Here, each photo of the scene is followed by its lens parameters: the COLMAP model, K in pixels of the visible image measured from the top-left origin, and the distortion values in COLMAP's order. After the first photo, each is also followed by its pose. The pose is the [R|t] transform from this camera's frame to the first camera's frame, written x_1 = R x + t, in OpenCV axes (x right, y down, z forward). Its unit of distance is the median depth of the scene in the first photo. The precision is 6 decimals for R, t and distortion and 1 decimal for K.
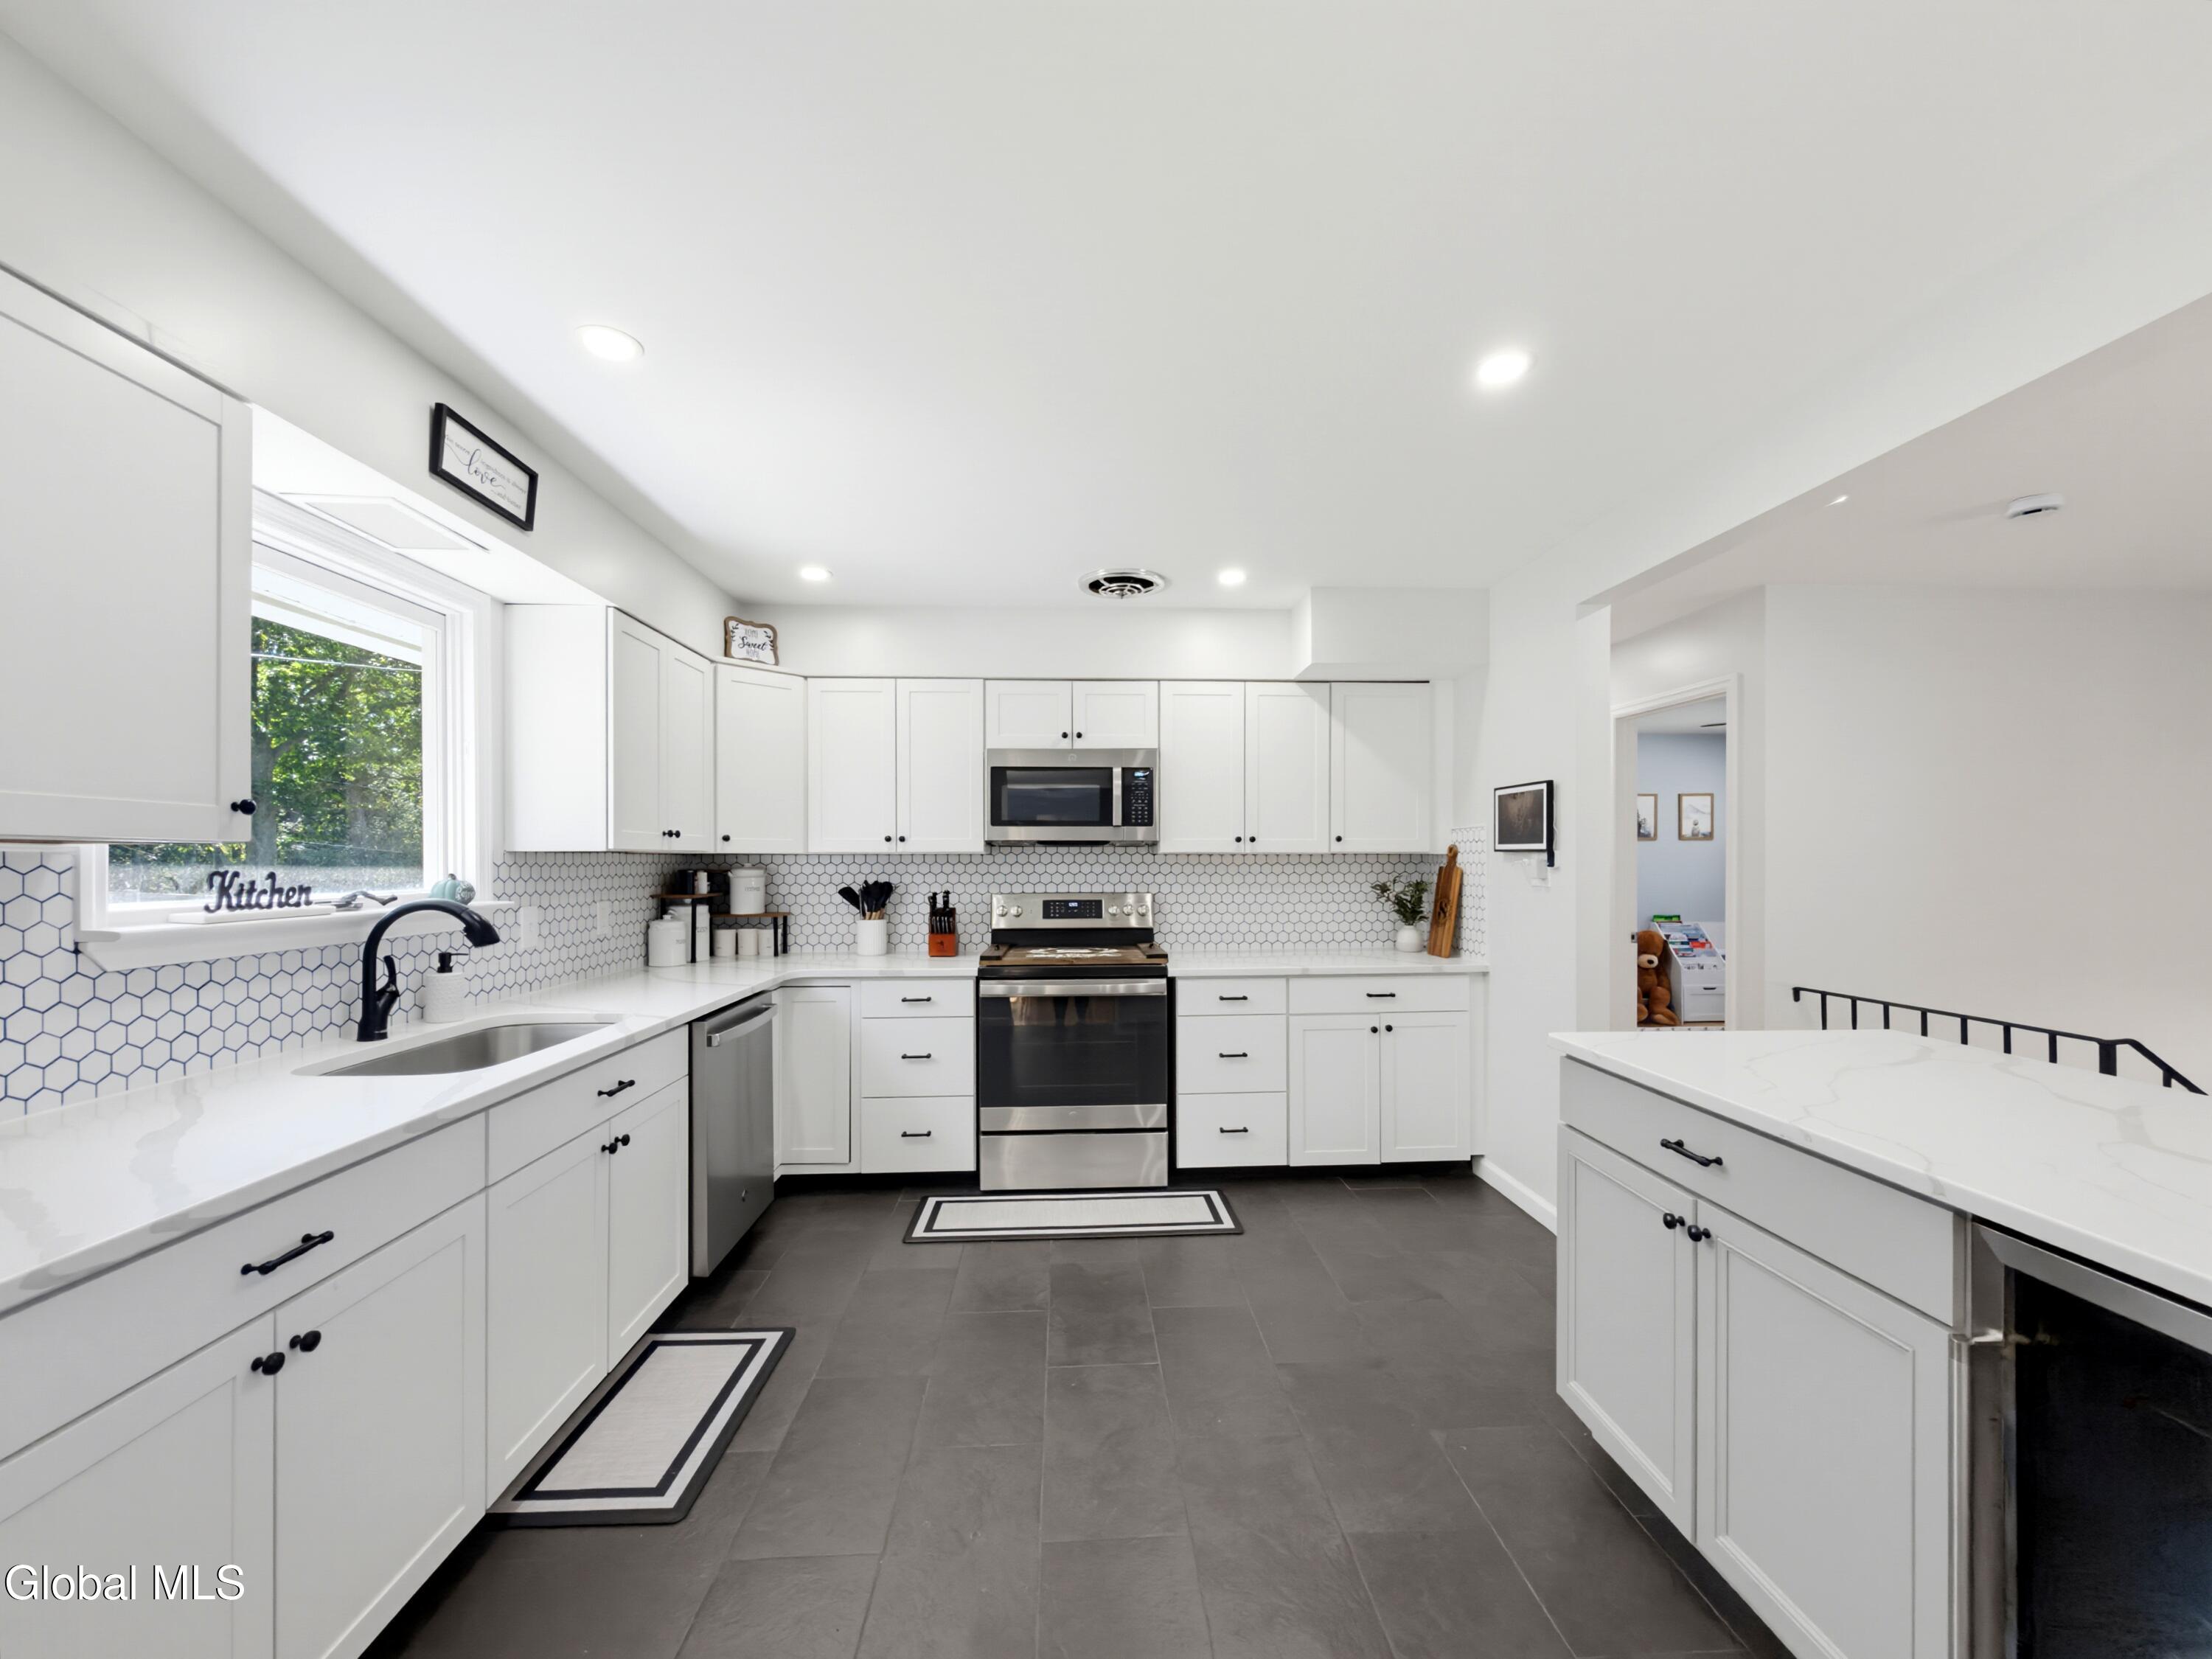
lens RADIAL K [[891.4, 0, 1113.1], [0, 891.4, 854.1], [0, 0, 1]] dist [-0.000253, 0.000059]
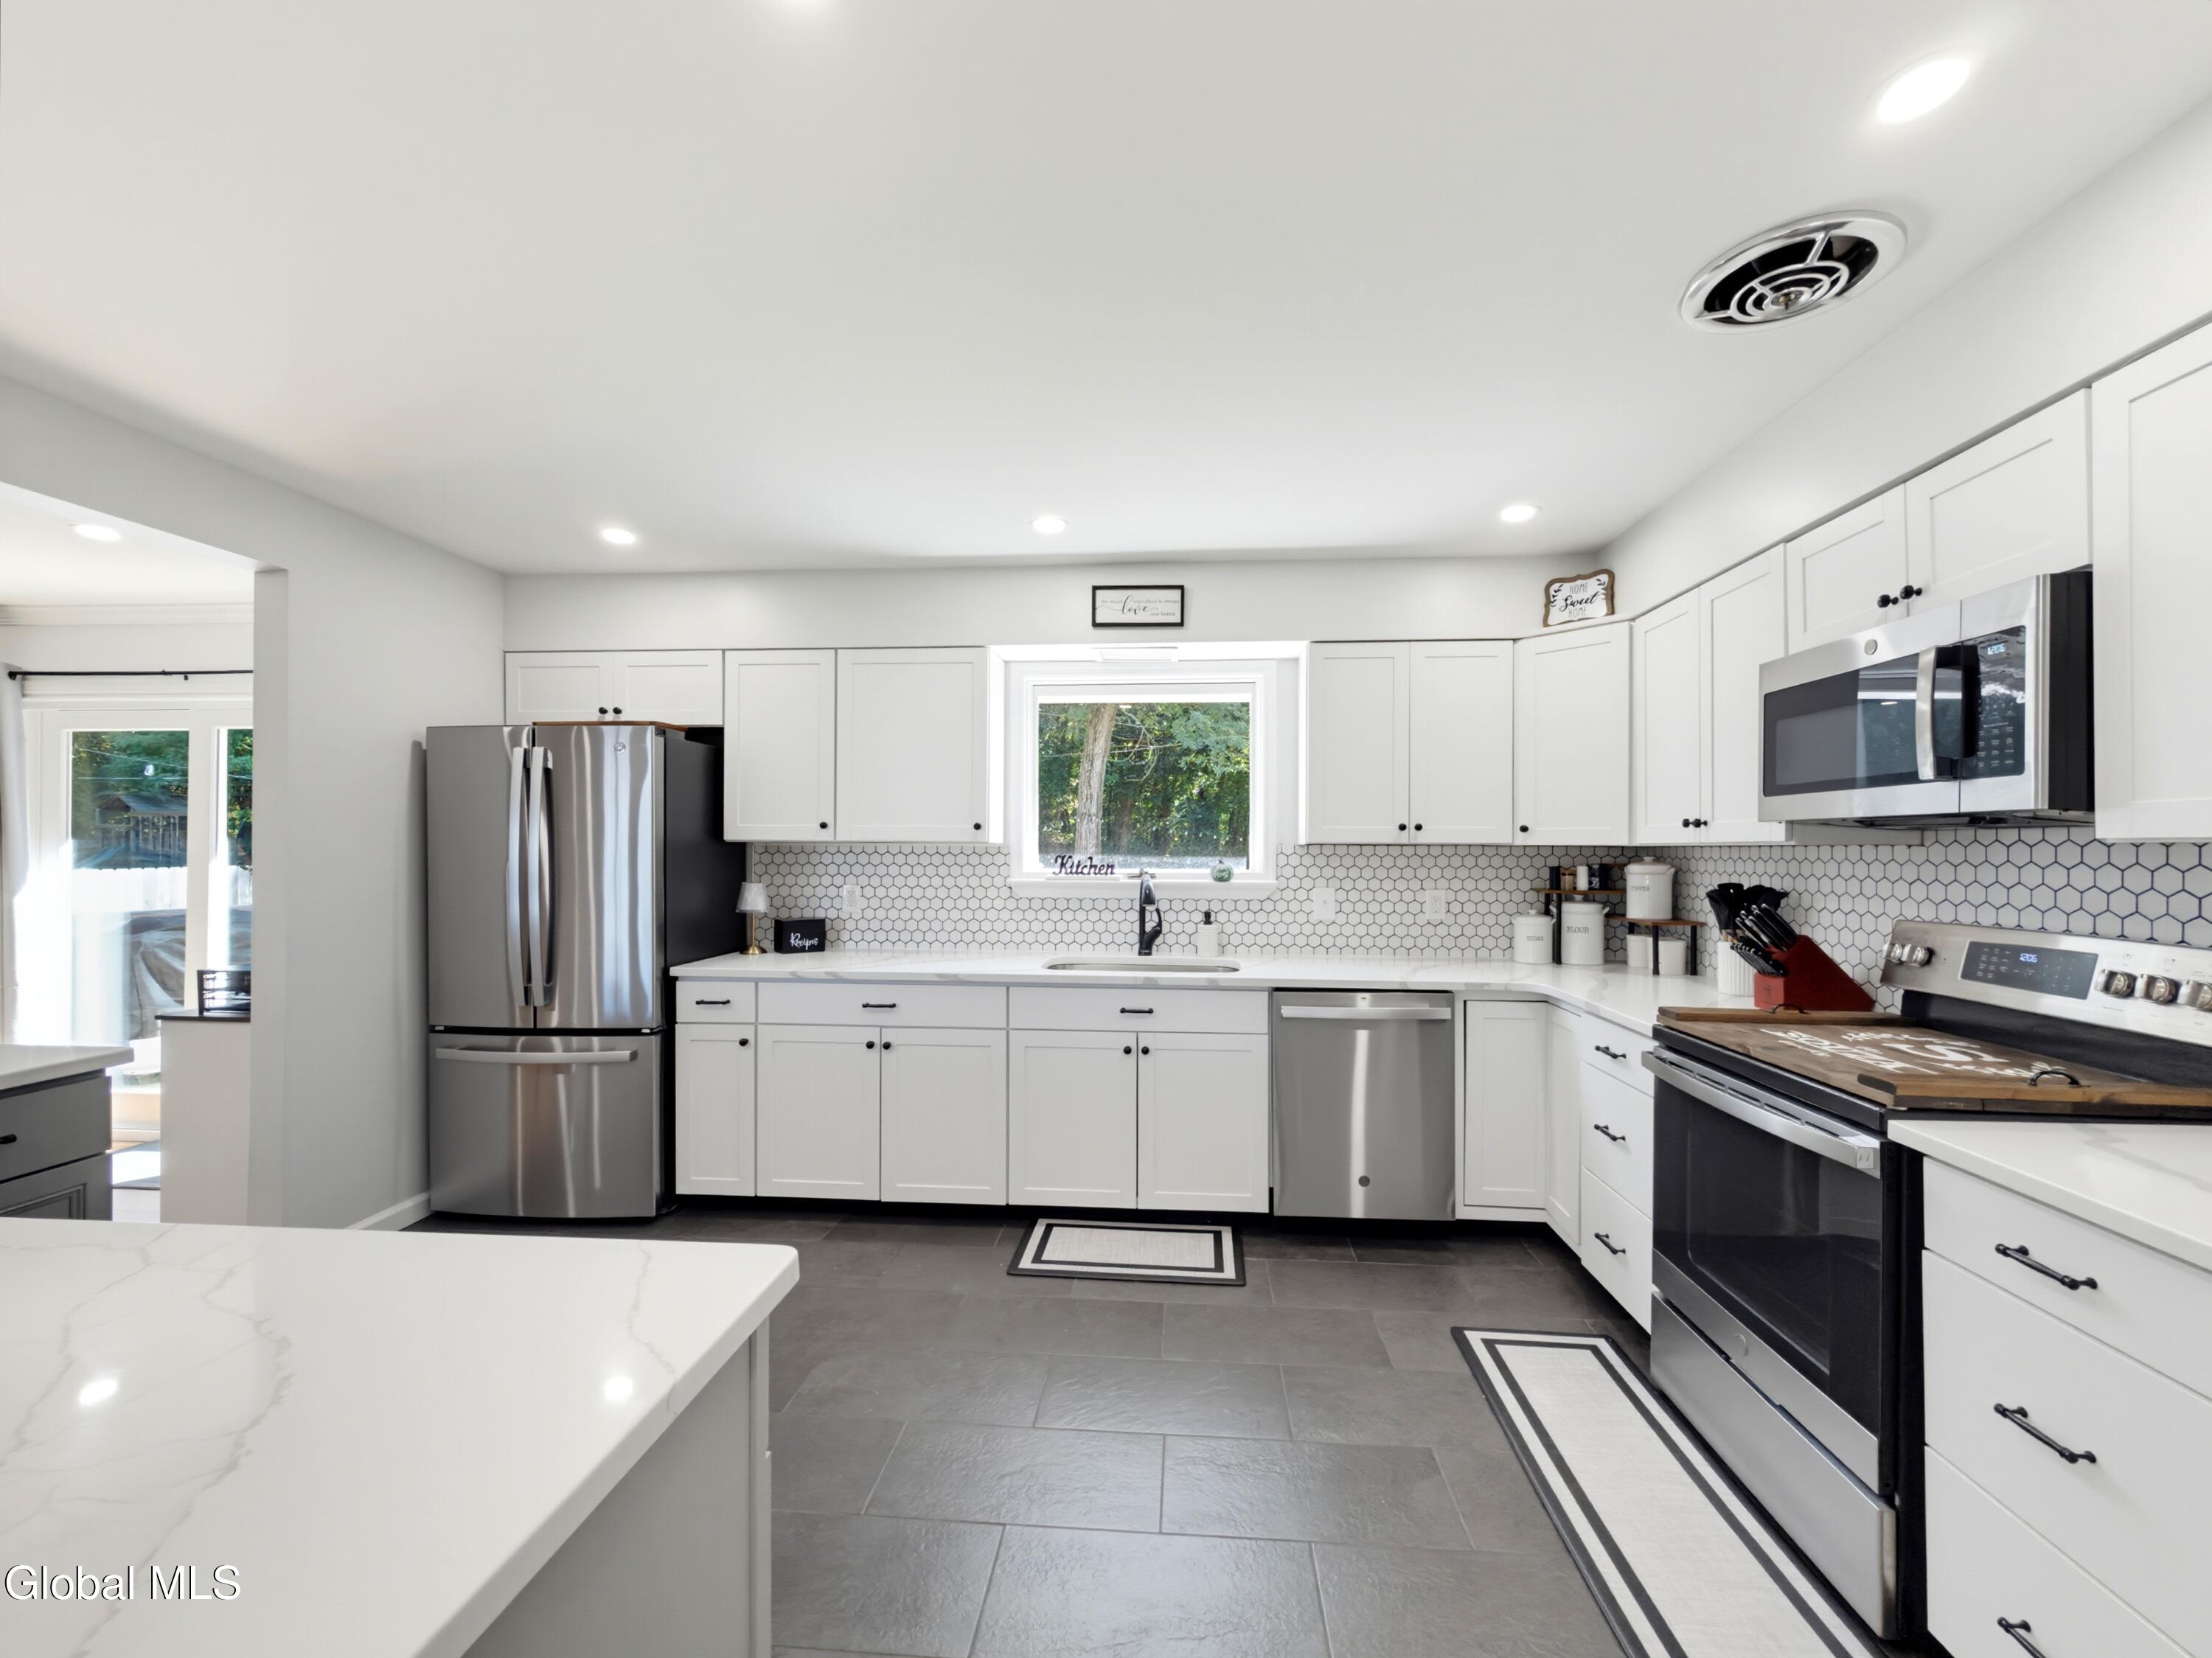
lens RADIAL K [[896.7, 0, 1122.0], [0, 896.7, 844.7], [0, 0, 1]] dist [-0.001673, -0.000159]
pose [[-0.125286, -0.003951, -0.992113, 0.510963], [0.002114, 0.999989, -0.004249, 0.001607], [0.992118, -0.002630, -0.125276, 0.678535]]
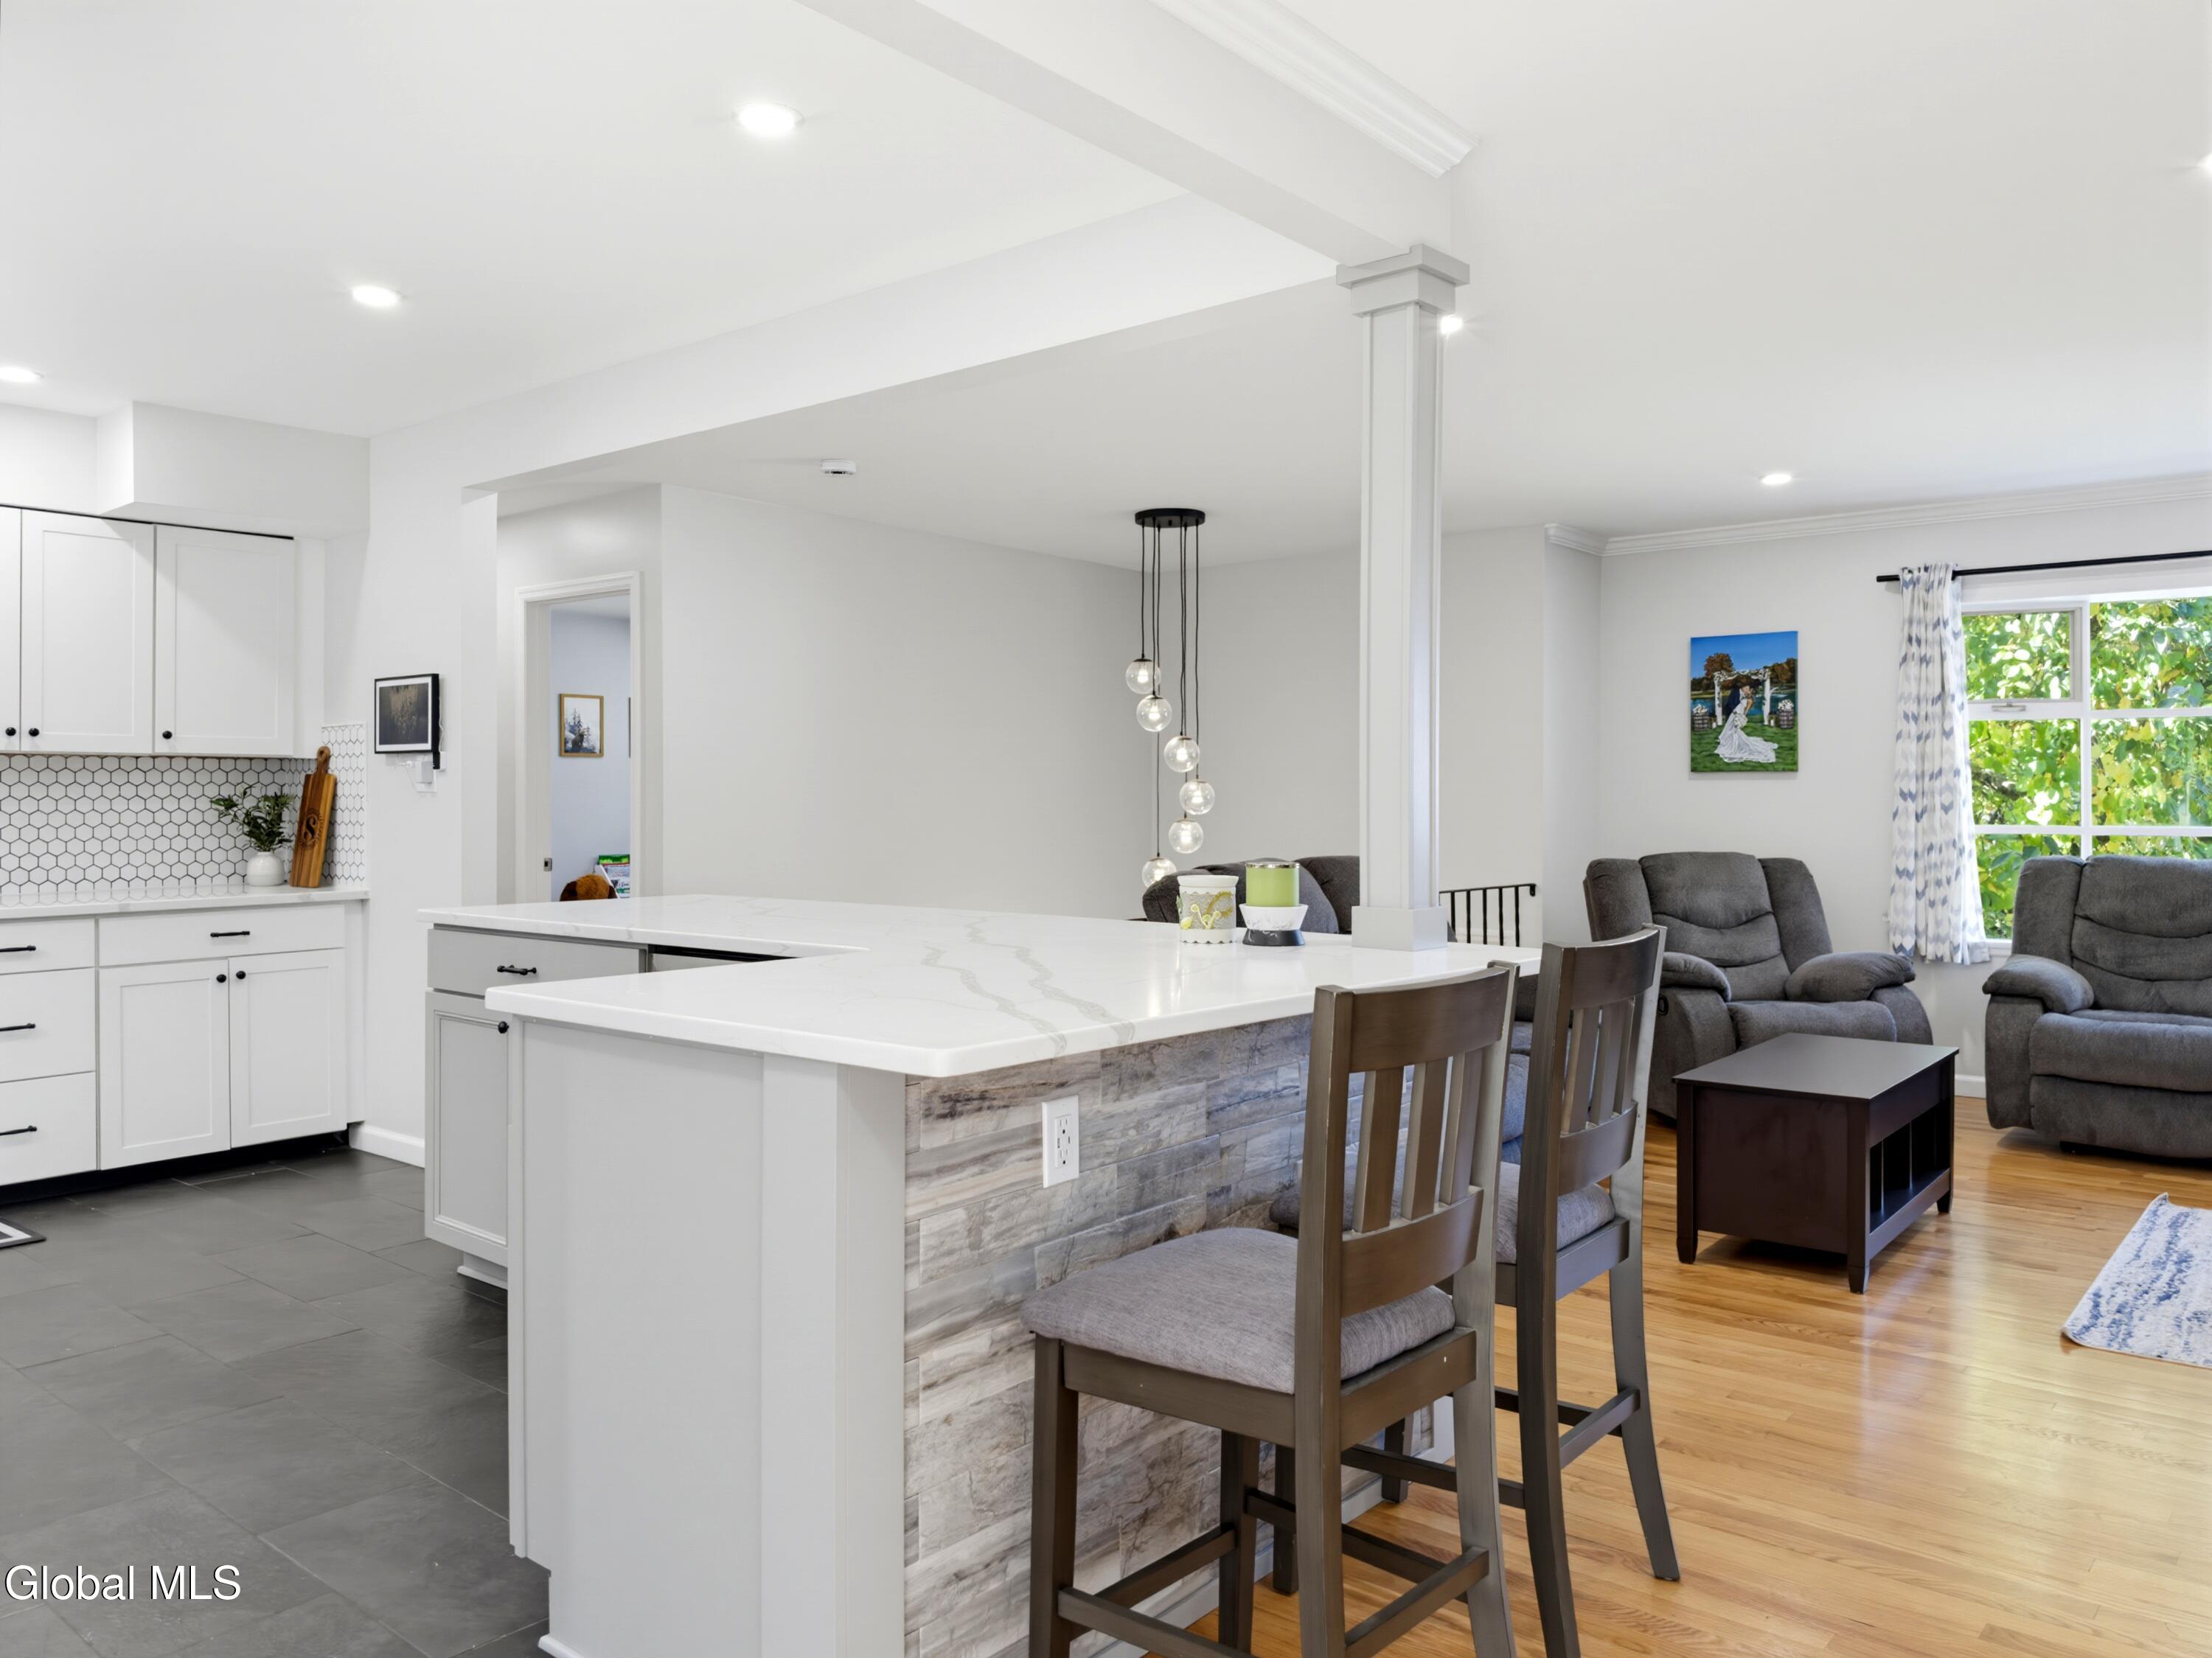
lens RADIAL K [[1615.6, 0, 1107.5], [0, 1615.6, 797.8], [0, 0, 1]] dist [-0.016798, -0.002684]
pose [[0.681258, -0.000844, 0.732043, -0.208808], [-0.001868, 0.999994, 0.002892, 0.032221], [-0.732041, -0.003338, 0.681252, -0.529296]]
